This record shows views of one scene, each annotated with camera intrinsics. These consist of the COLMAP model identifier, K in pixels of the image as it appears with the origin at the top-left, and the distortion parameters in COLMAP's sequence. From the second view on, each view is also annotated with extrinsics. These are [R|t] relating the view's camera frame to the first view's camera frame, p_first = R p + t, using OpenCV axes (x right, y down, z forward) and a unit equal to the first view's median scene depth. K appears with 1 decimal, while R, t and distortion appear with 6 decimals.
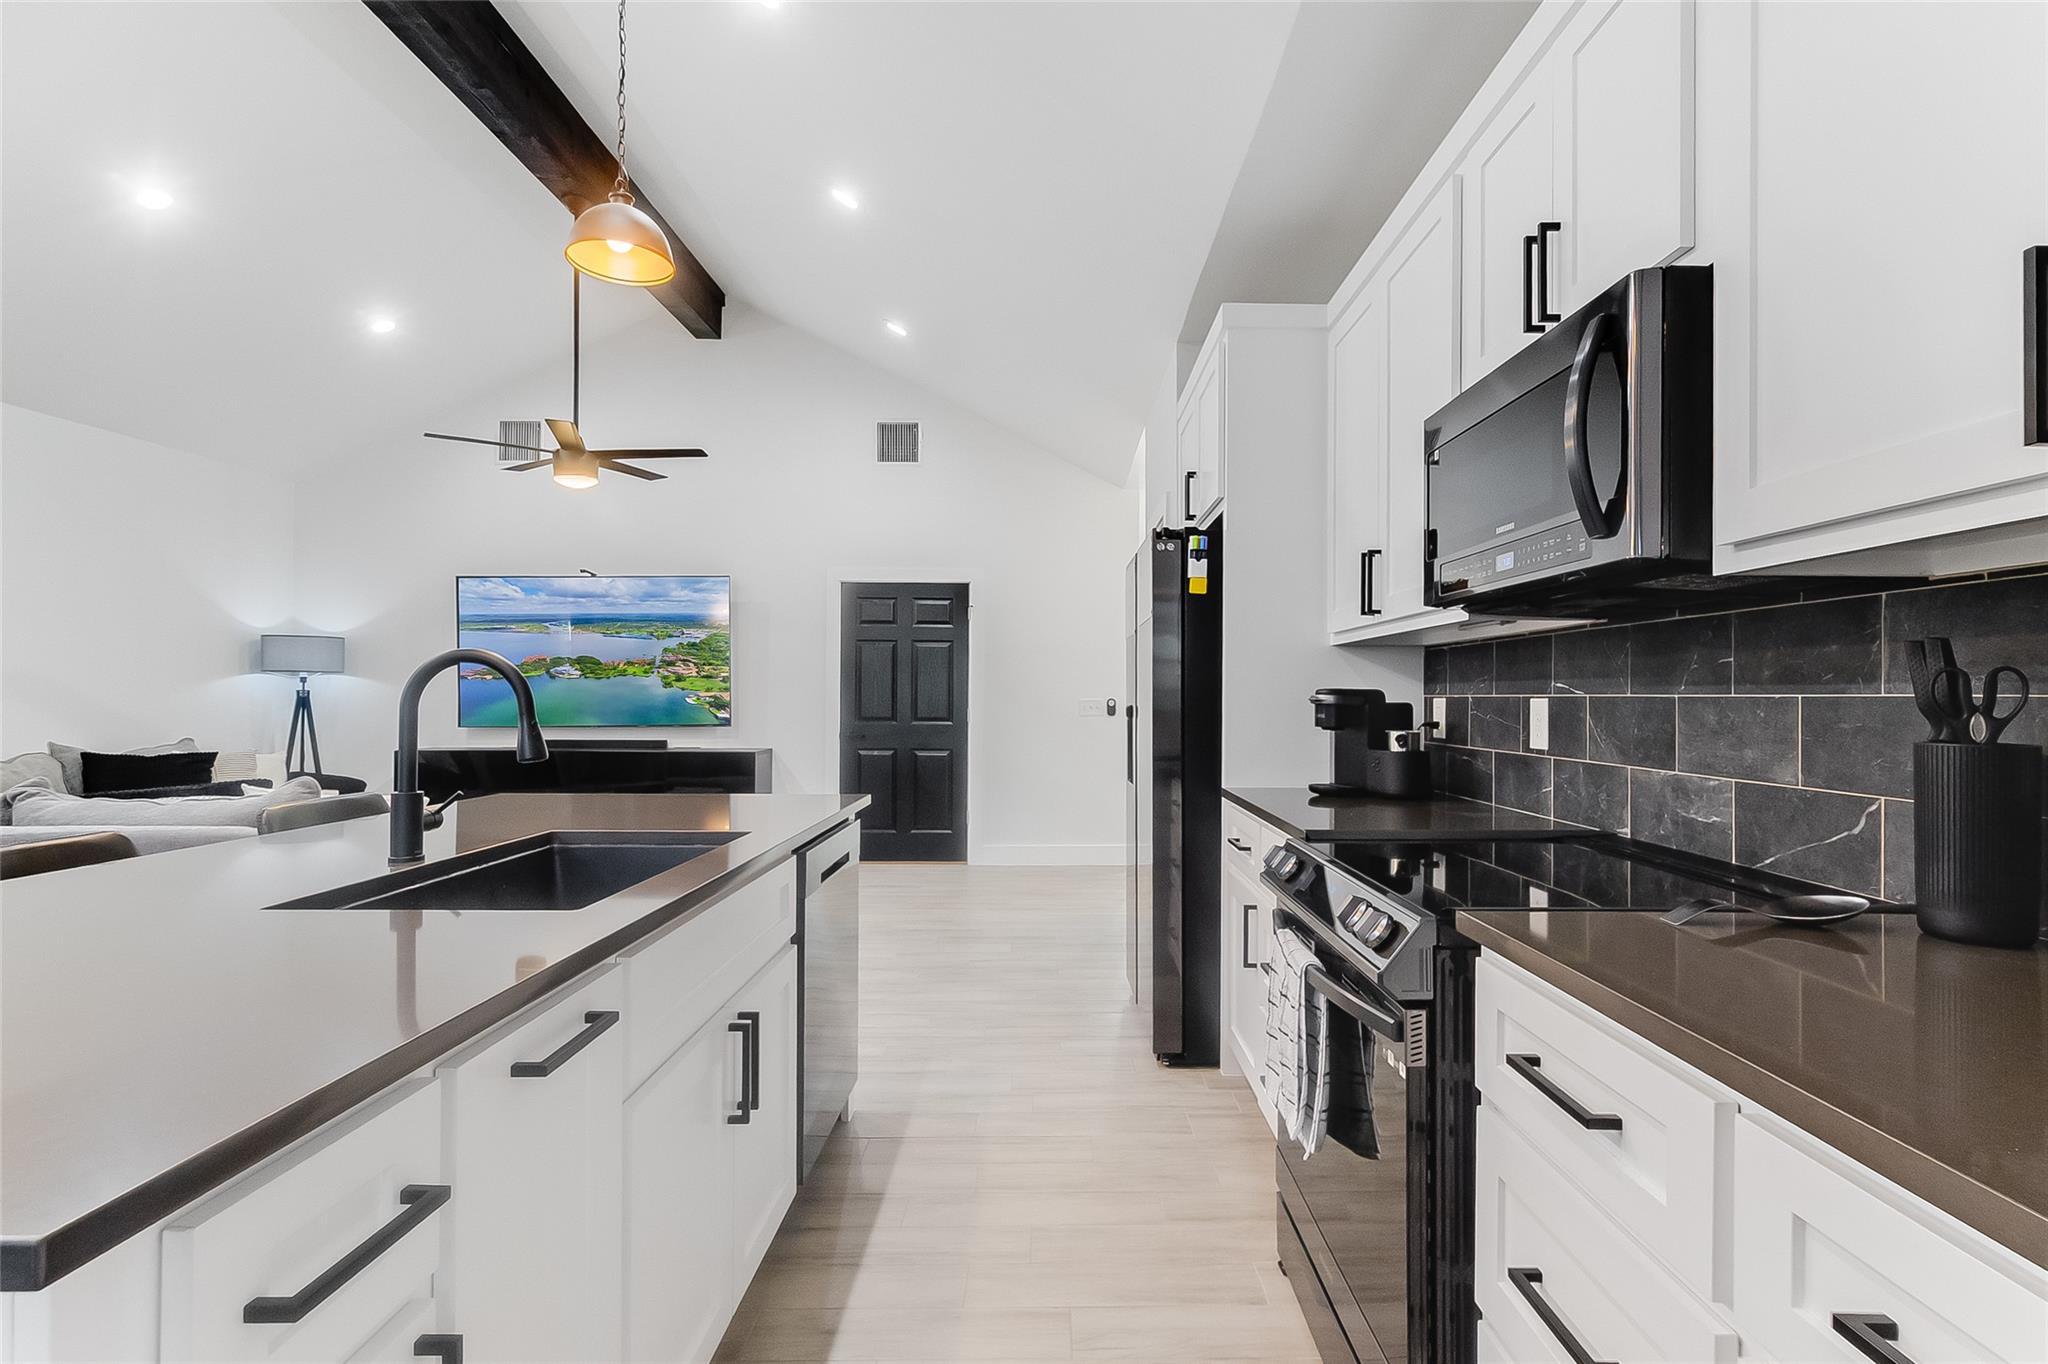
lens RADIAL K [[979.4, 0, 1014.7], [0, 979.4, 681.5], [0, 0, 1]] dist [0.001361, -0.000588]
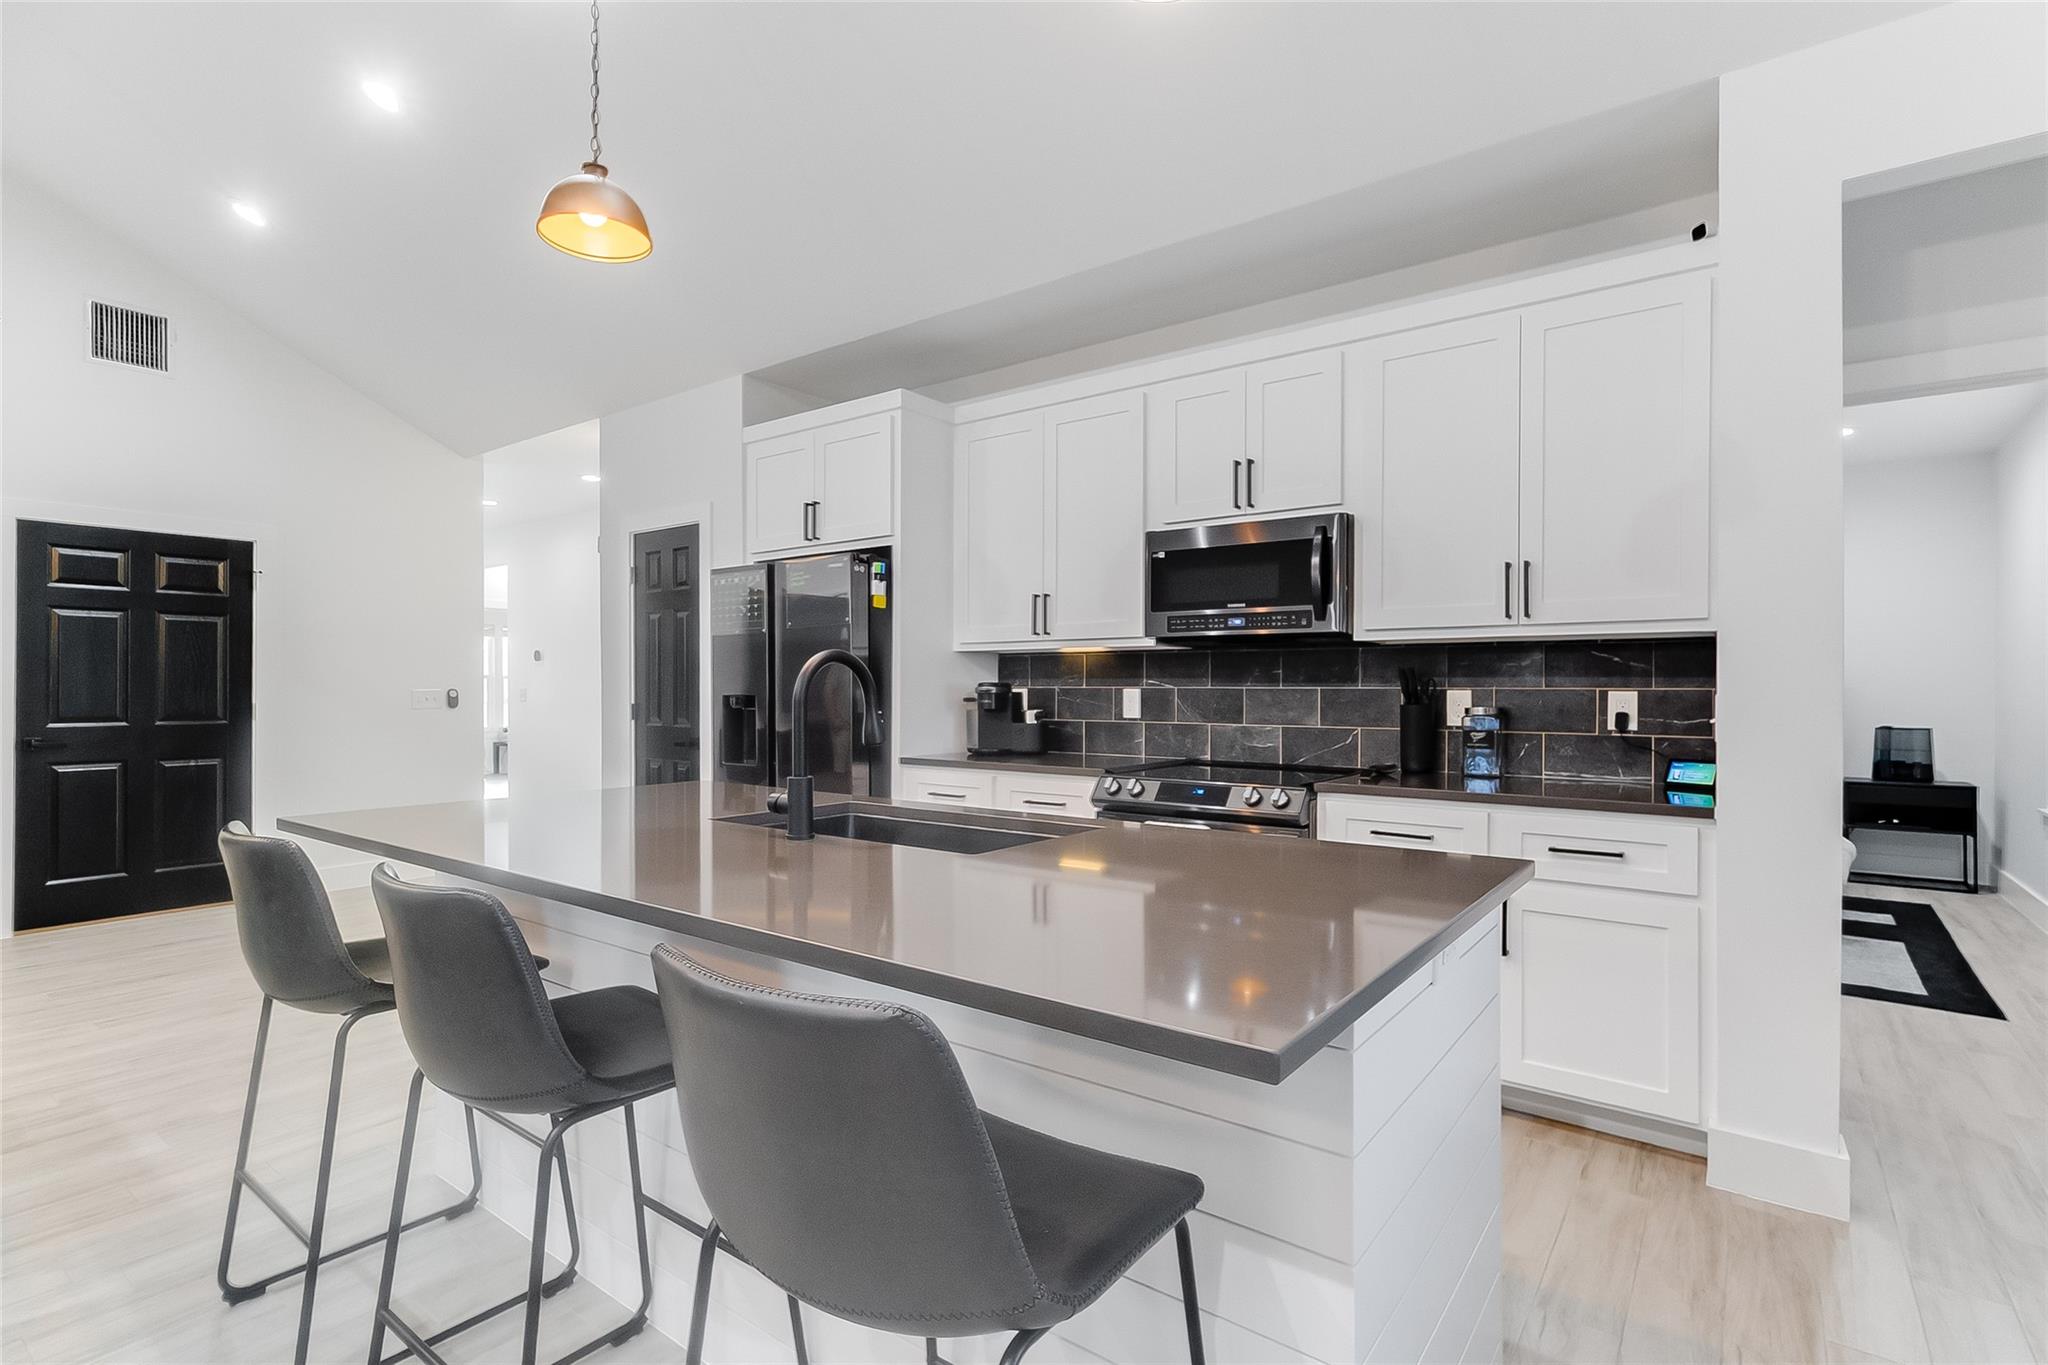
lens RADIAL K [[979.4, 0, 1021.1], [0, 979.4, 686.0], [0, 0, 1]] dist [0.001361, -0.000588]
pose [[0.590743, 0.000120, 0.806859, -0.321972], [-0.011447, 0.999901, 0.008232, -0.000113], [-0.806778, -0.014100, 0.590686, 0.040669]]
